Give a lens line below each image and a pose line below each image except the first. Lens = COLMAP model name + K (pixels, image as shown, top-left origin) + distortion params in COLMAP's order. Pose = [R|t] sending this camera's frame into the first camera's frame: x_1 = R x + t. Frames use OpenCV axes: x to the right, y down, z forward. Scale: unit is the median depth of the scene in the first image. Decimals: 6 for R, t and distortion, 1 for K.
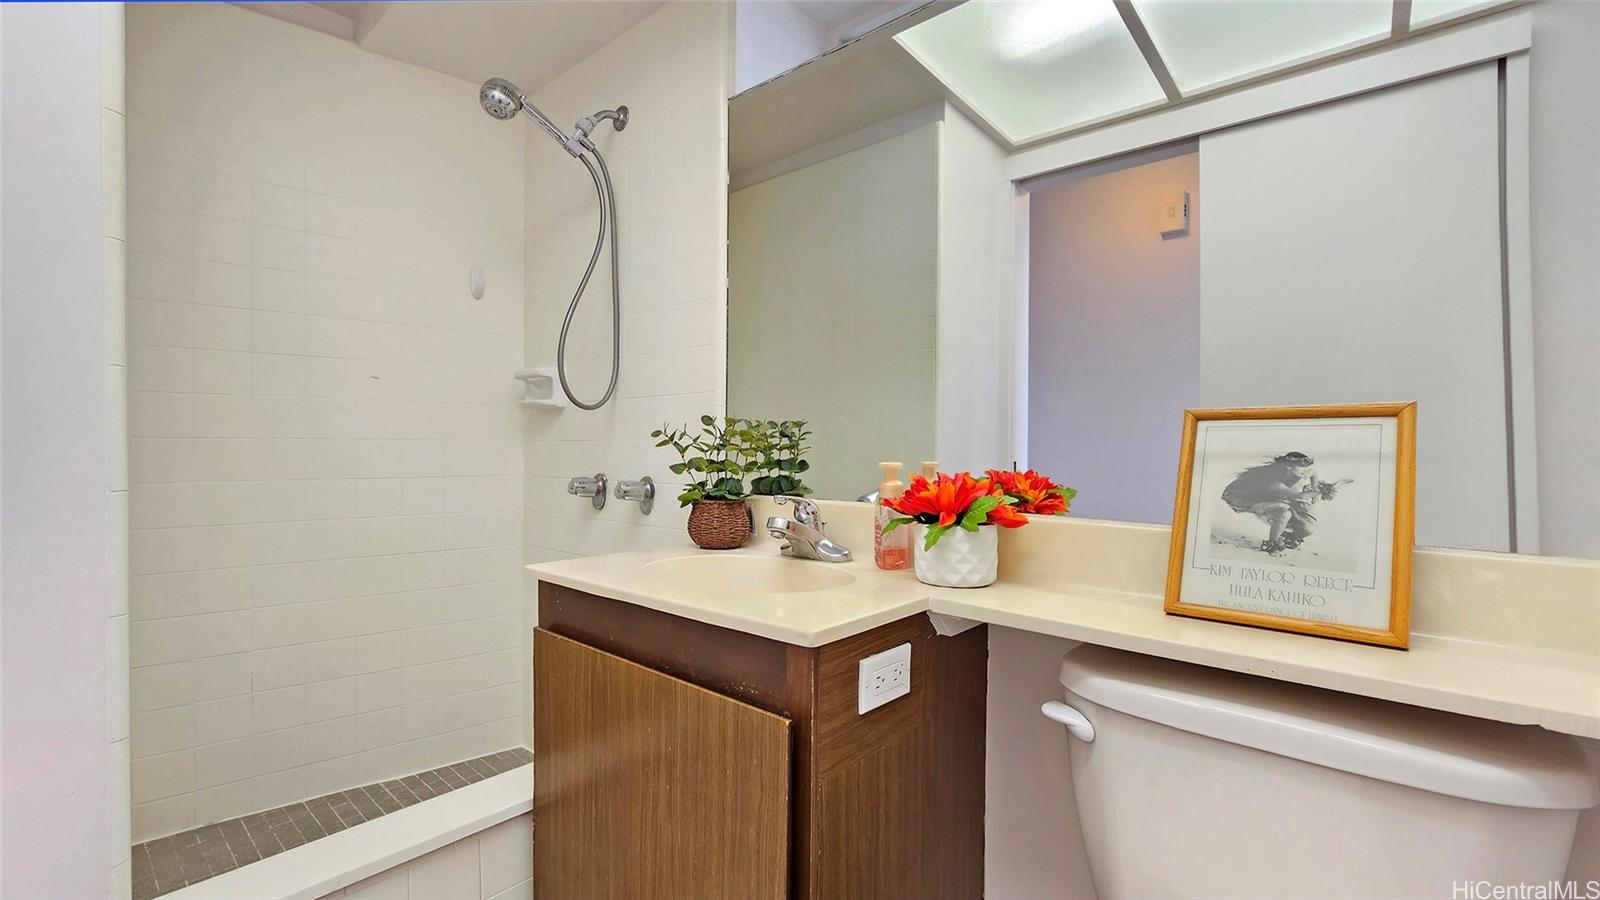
lens RADIAL K [[671.7, 0, 796.6], [0, 671.7, 467.8], [0, 0, 1]] dist [0.000782, -0.006217]
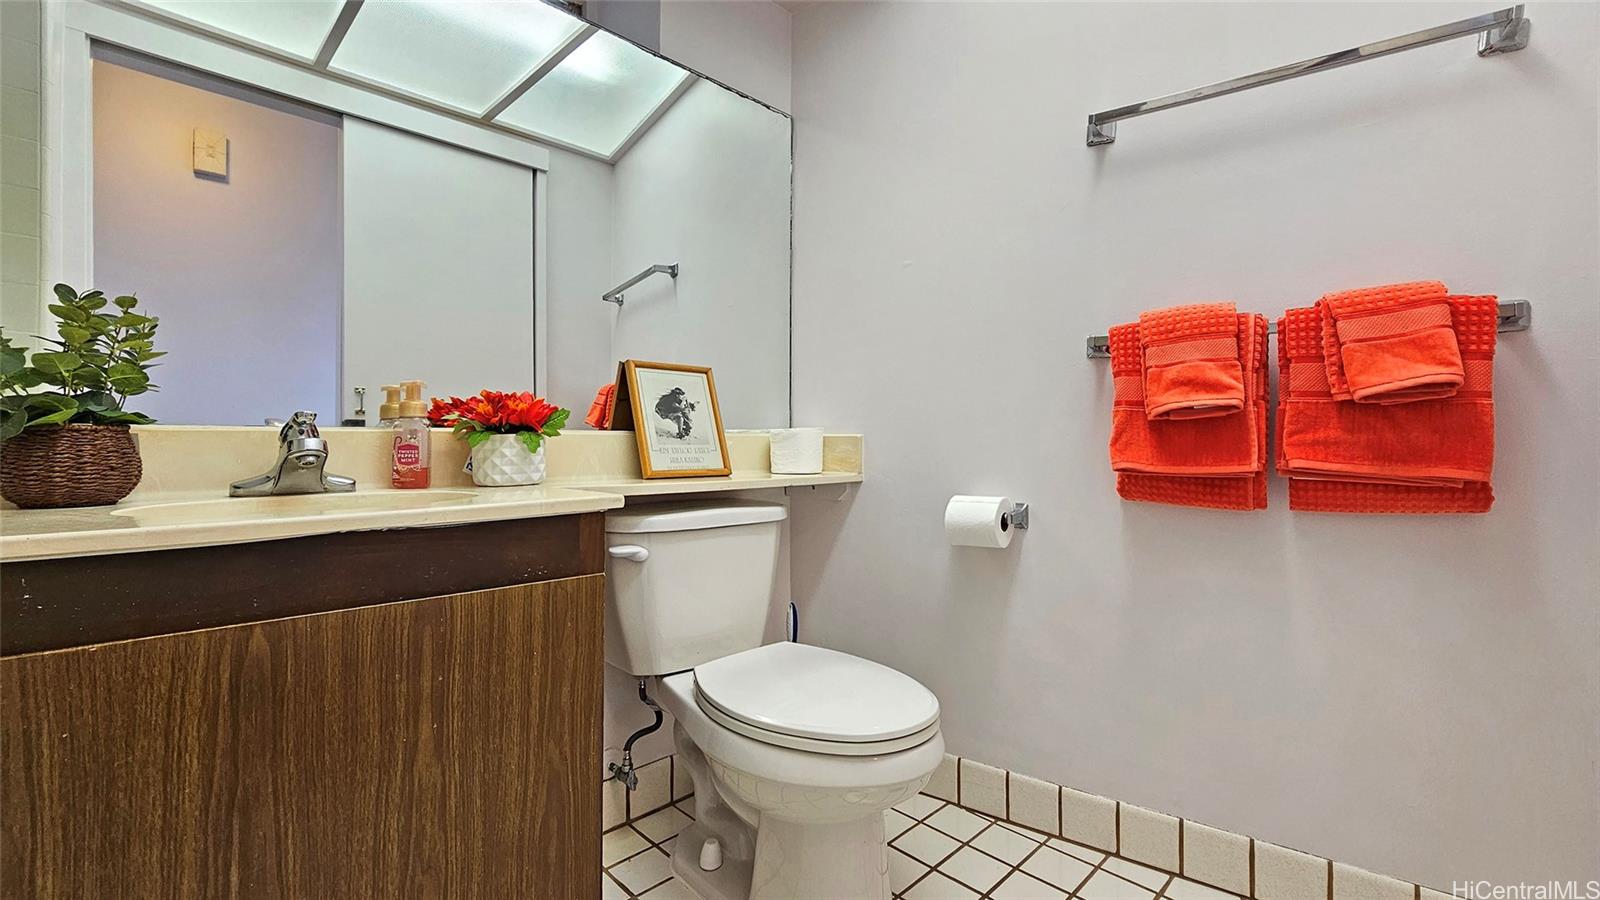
lens RADIAL K [[665.0, 0, 800.0], [0, 665.0, 450.0], [0, 0, 1]] dist [-0.000616, -0.000108]
pose [[0.078691, -0.021266, 0.996672, -1.107918], [0.027885, 0.999428, 0.019124, 0.127066], [-0.996509, 0.026288, 0.079239, 0.496783]]
